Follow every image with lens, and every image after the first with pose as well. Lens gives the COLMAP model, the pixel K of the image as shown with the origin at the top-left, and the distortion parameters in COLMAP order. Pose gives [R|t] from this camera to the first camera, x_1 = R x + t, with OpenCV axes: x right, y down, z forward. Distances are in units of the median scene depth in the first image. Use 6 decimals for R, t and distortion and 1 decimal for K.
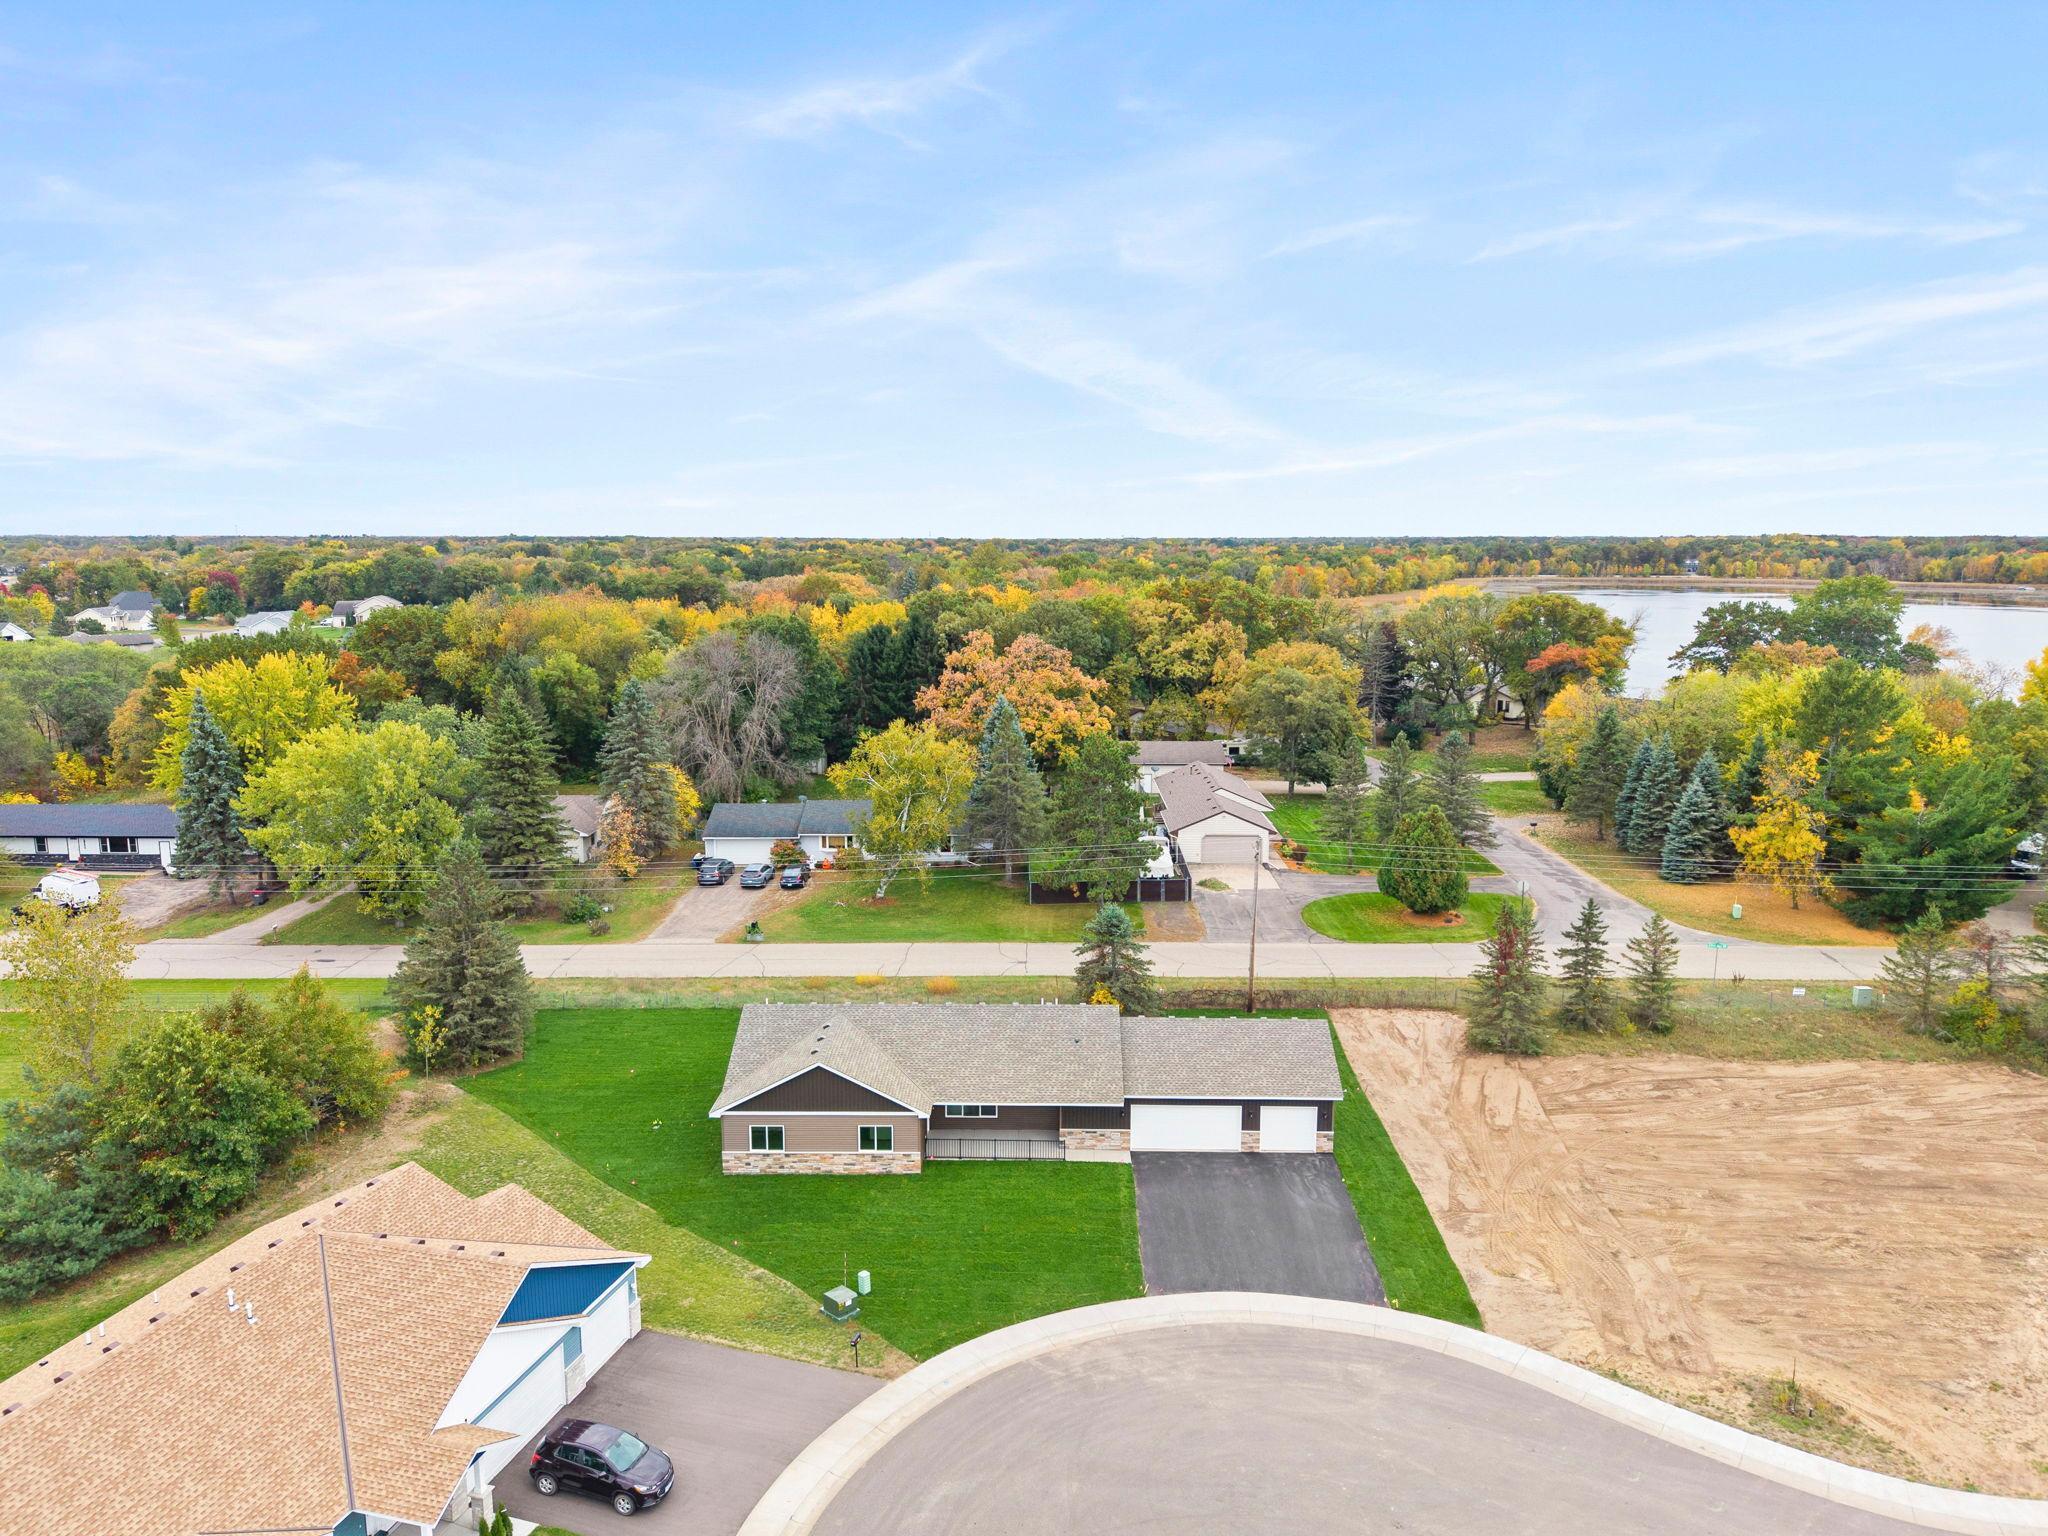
lens RADIAL K [[1368.2, 0, 1018.1], [0, 1368.2, 774.1], [0, 0, 1]] dist [0.042586, -0.044326]
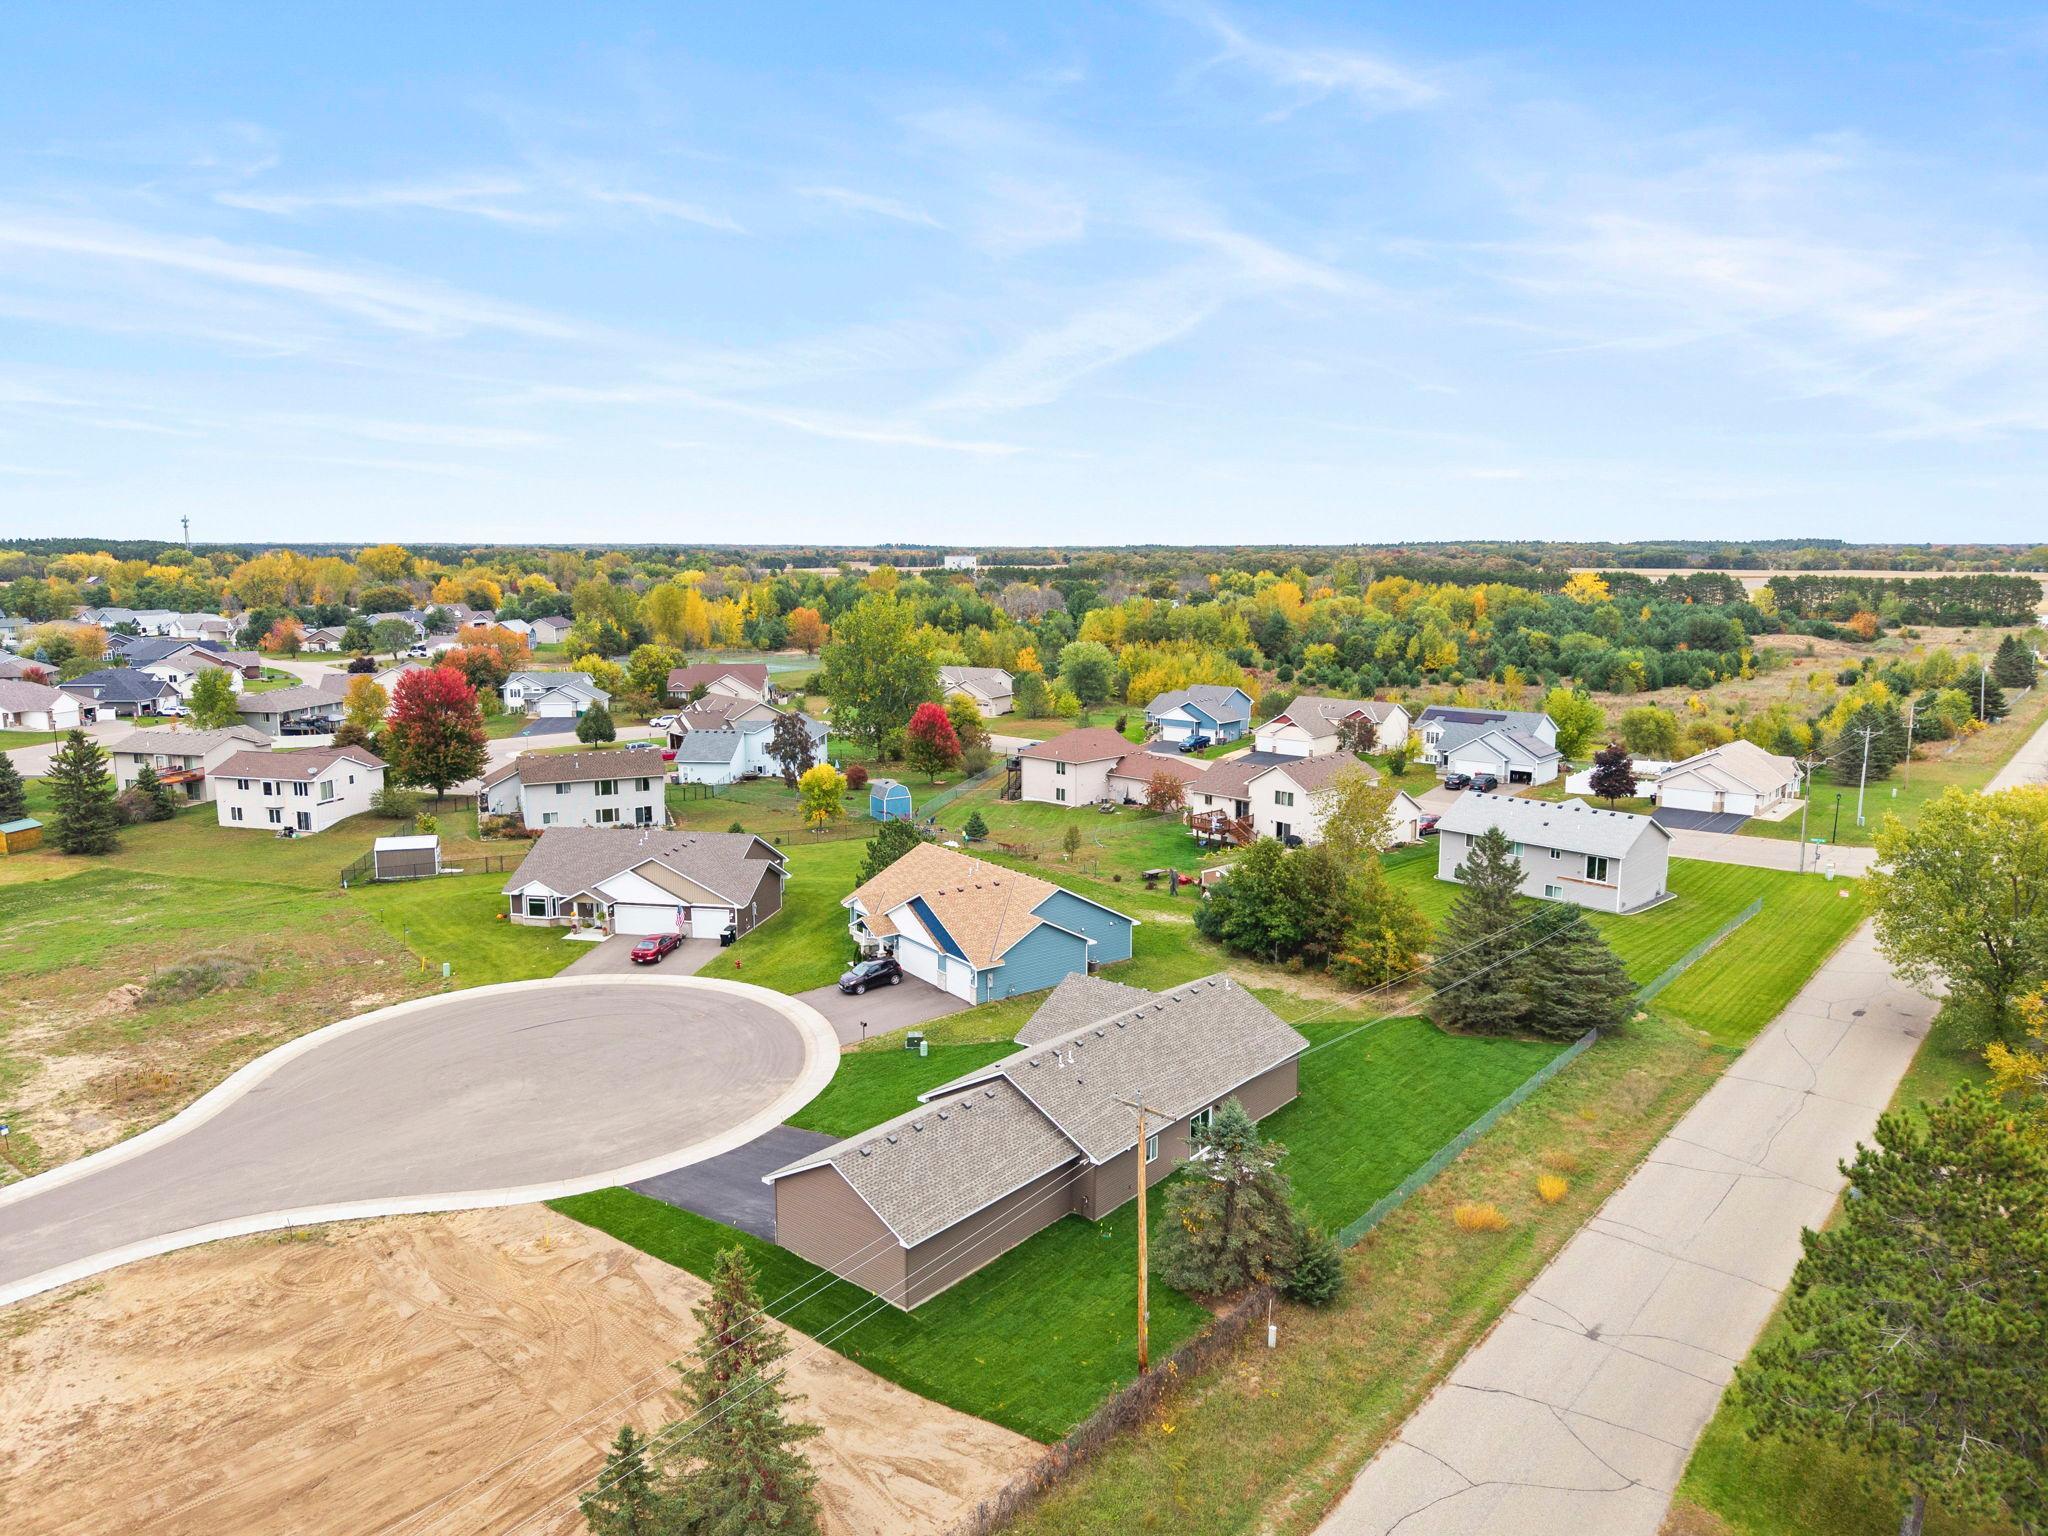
lens RADIAL K [[1368.2, 0, 1018.1], [0, 1368.2, 774.1], [0, 0, 1]] dist [0.042586, -0.044326]
pose [[-0.626508, 0.129280, -0.768618, 0.736641], [-0.131562, 0.954457, 0.267775, -0.259647], [0.768231, 0.268885, -0.580967, 1.477859]]
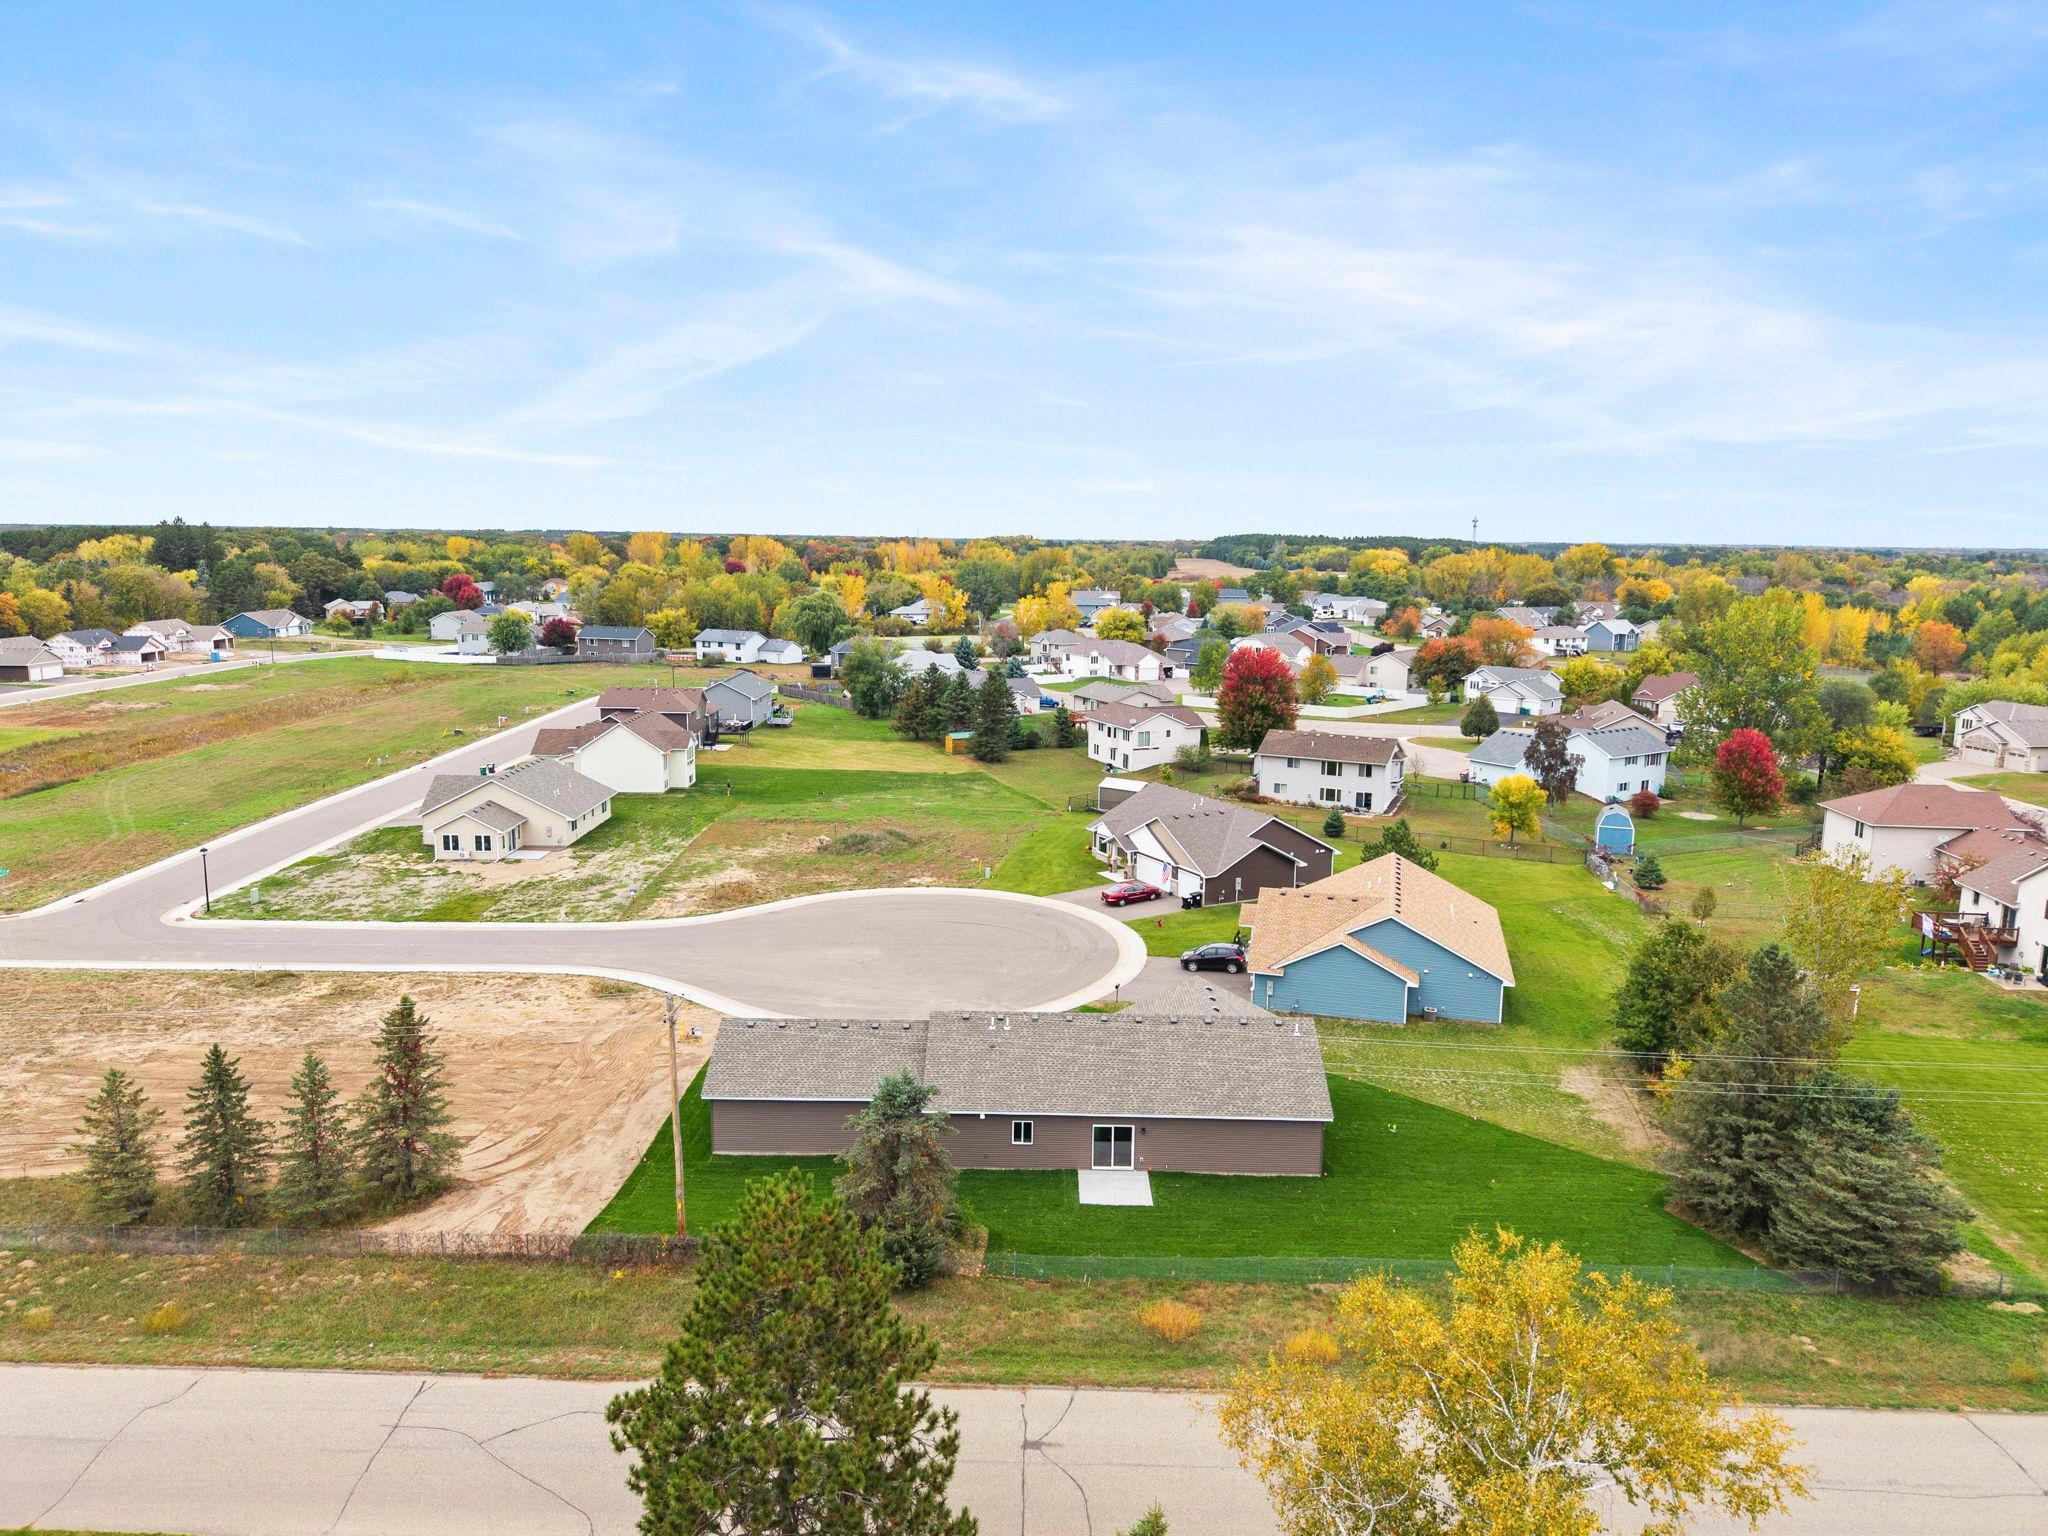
lens RADIAL K [[1368.2, 0, 1018.1], [0, 1368.2, 774.1], [0, 0, 1]] dist [0.042586, -0.044326]
pose [[-0.999925, -0.011412, -0.004398, 0.017236], [-0.012226, 0.942292, 0.334569, -0.318975], [0.000326, 0.334598, -0.942361, 1.868698]]
